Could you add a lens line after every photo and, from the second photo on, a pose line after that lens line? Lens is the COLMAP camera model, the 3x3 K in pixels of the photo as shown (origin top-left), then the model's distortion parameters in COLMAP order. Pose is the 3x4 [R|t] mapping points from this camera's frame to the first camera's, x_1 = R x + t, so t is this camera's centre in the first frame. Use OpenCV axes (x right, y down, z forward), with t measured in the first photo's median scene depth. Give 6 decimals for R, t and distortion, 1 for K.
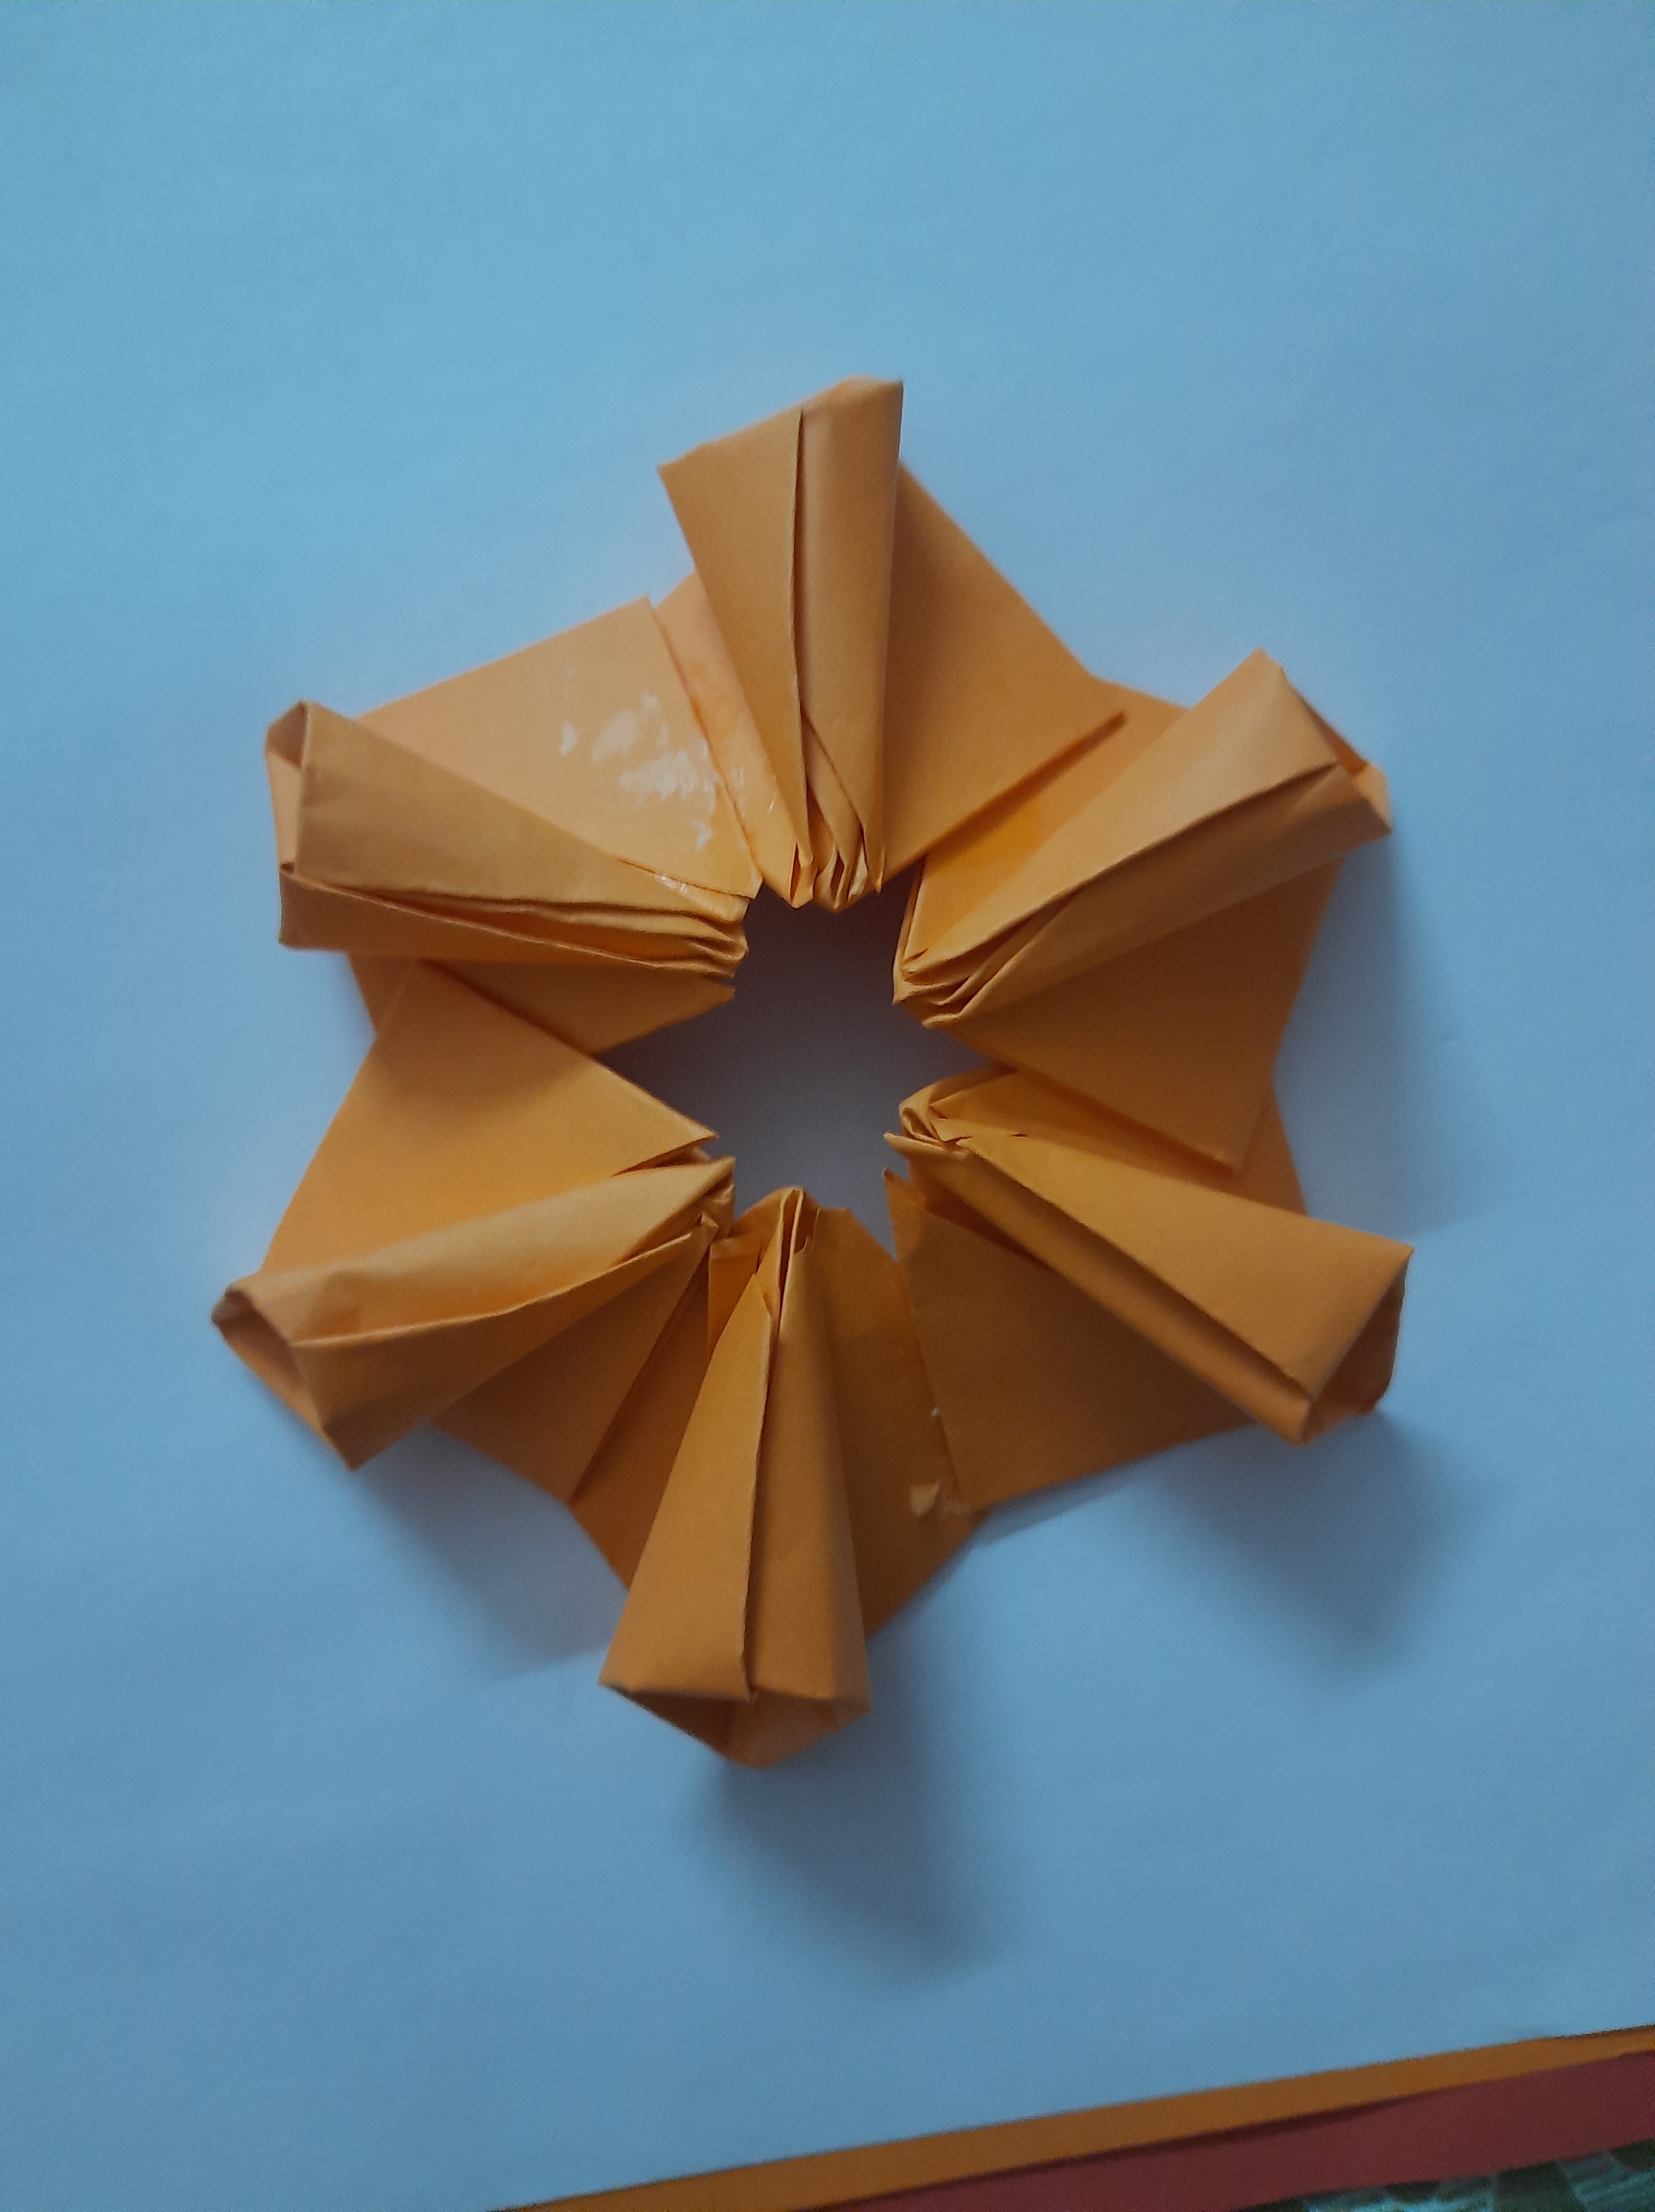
lens RADIAL K [[1627.2, 0, 827.5], [0, 1627.2, 1106.0], [0, 0, 1]] dist [-0.024764, 0.000740]
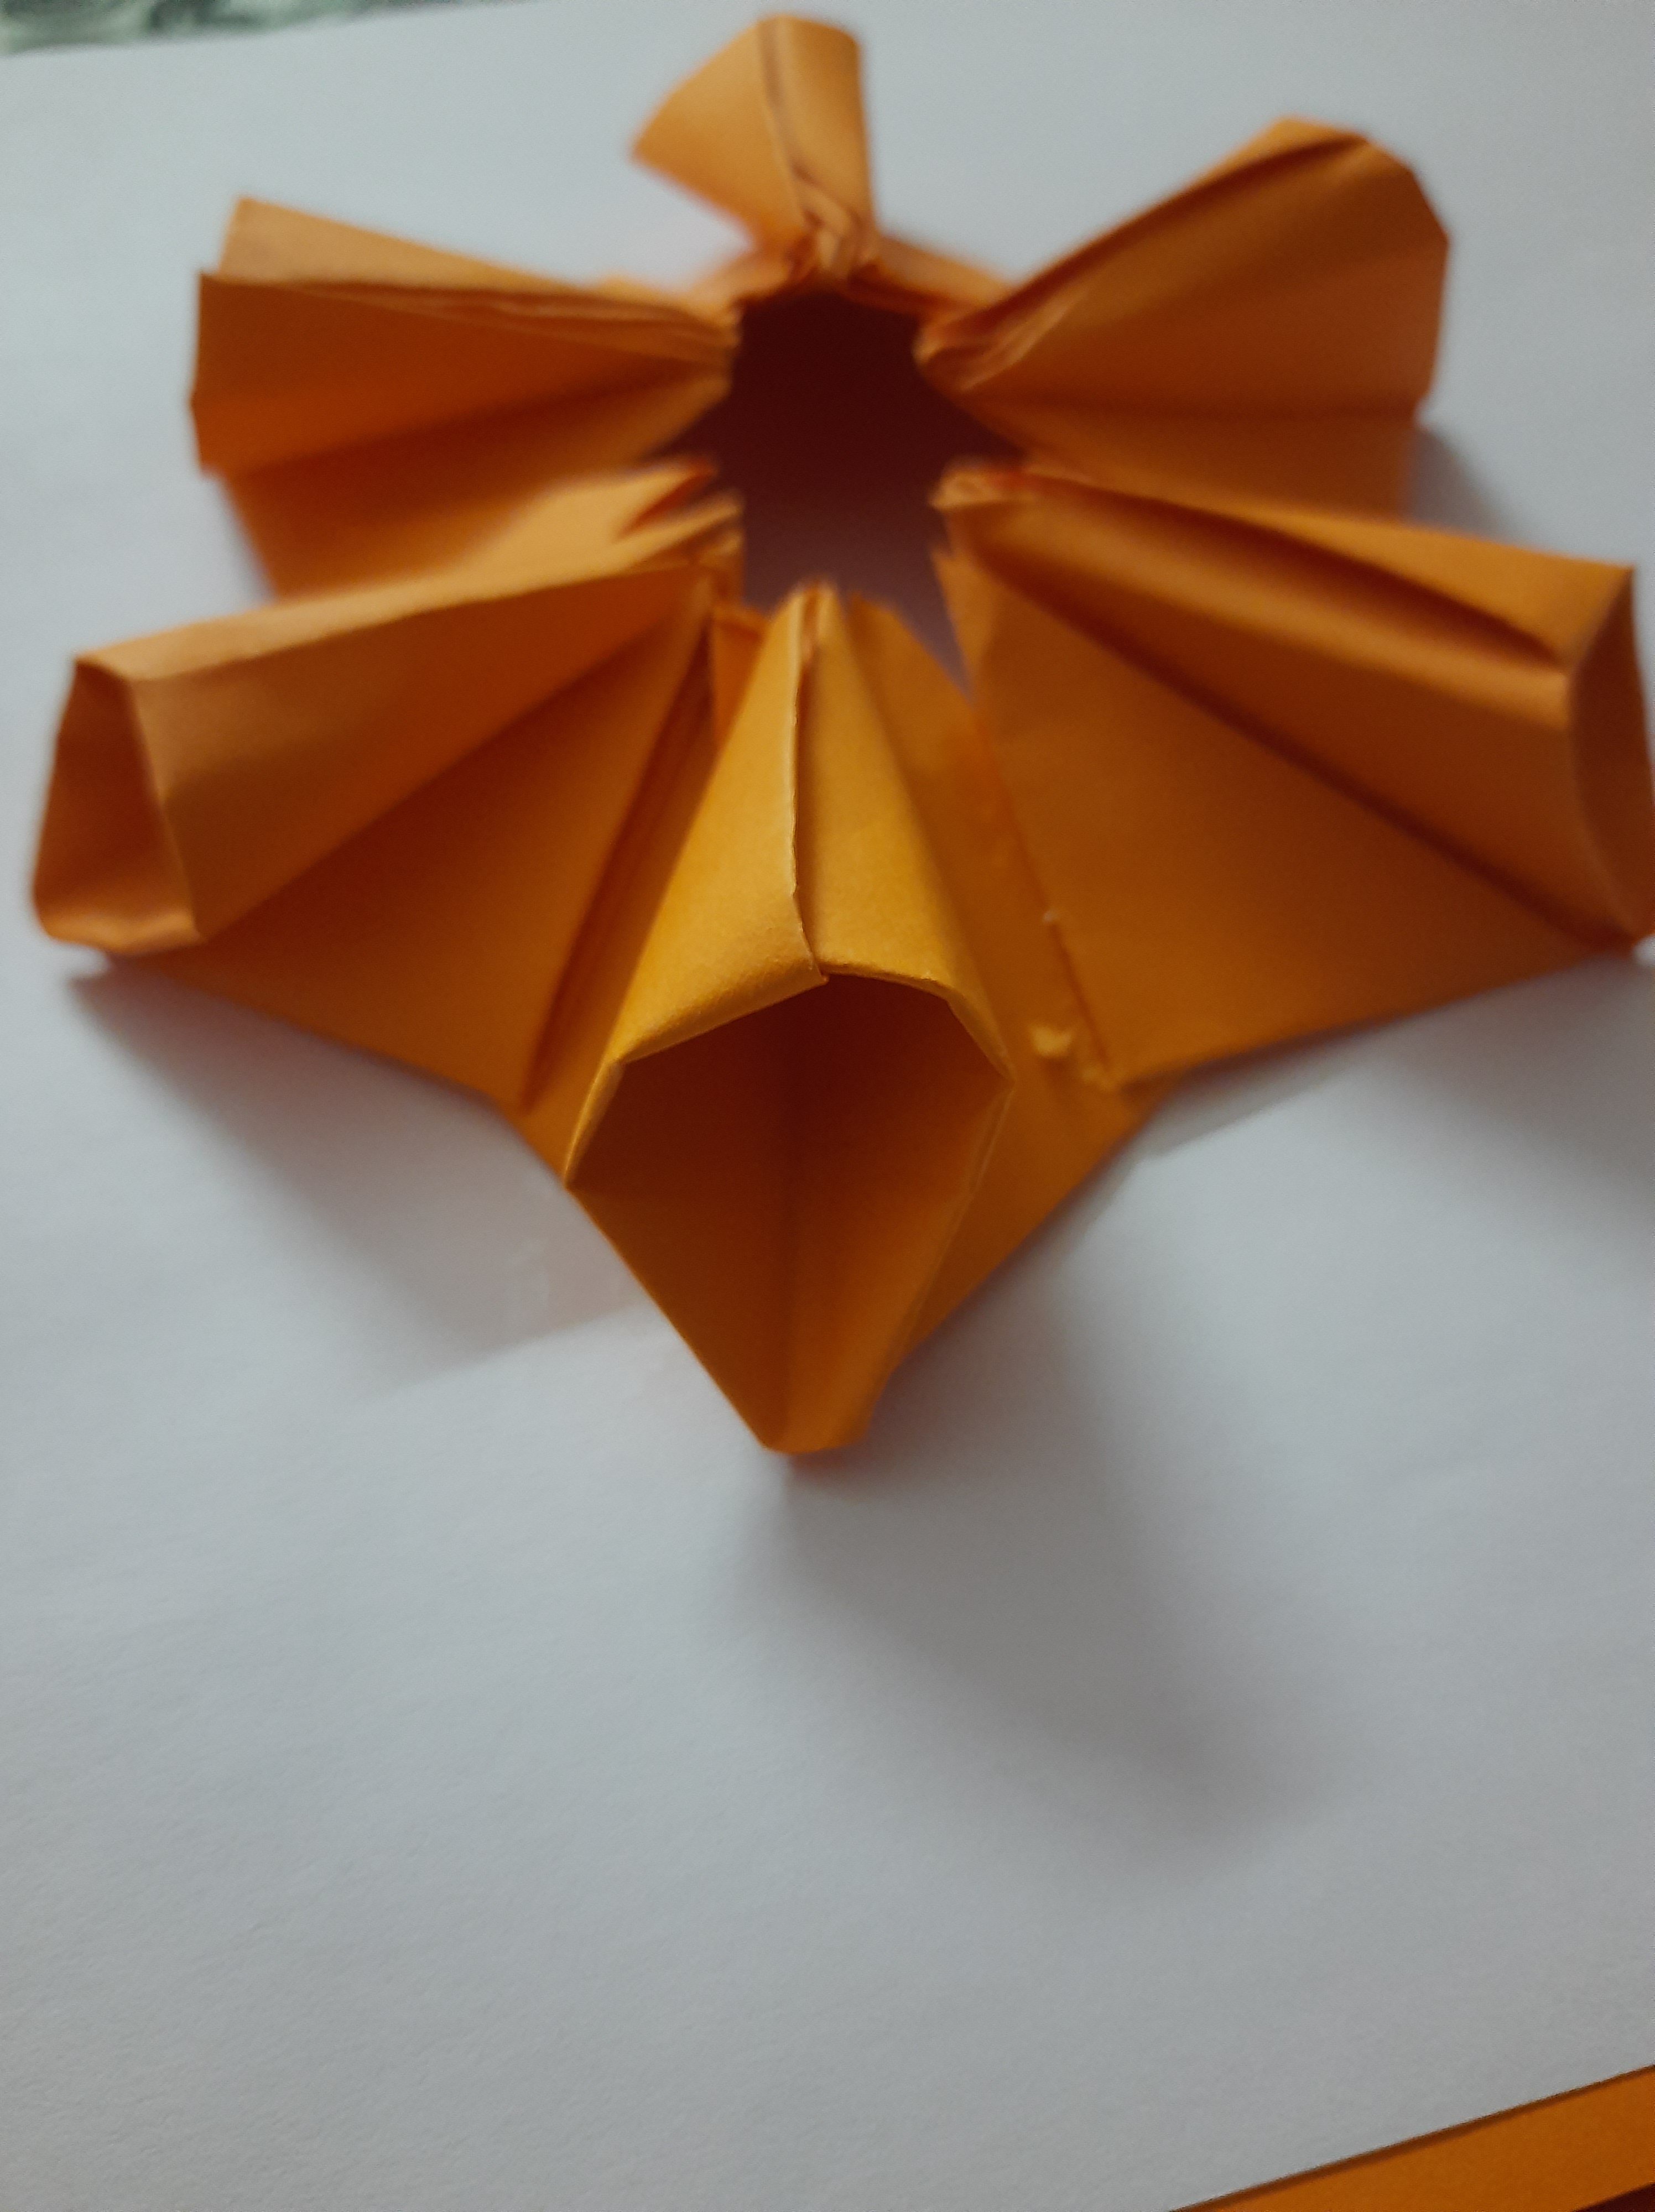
lens RADIAL K [[1652.3, 0, 820.7], [0, 1652.3, 1087.7], [0, 0, 1]] dist [-0.032246, 0.003387]
pose [[0.996827, -0.075414, 0.025488, -0.053935], [0.077149, 0.836299, -0.542819, 0.621064], [0.019620, 0.543063, 0.839463, 0.444872]]
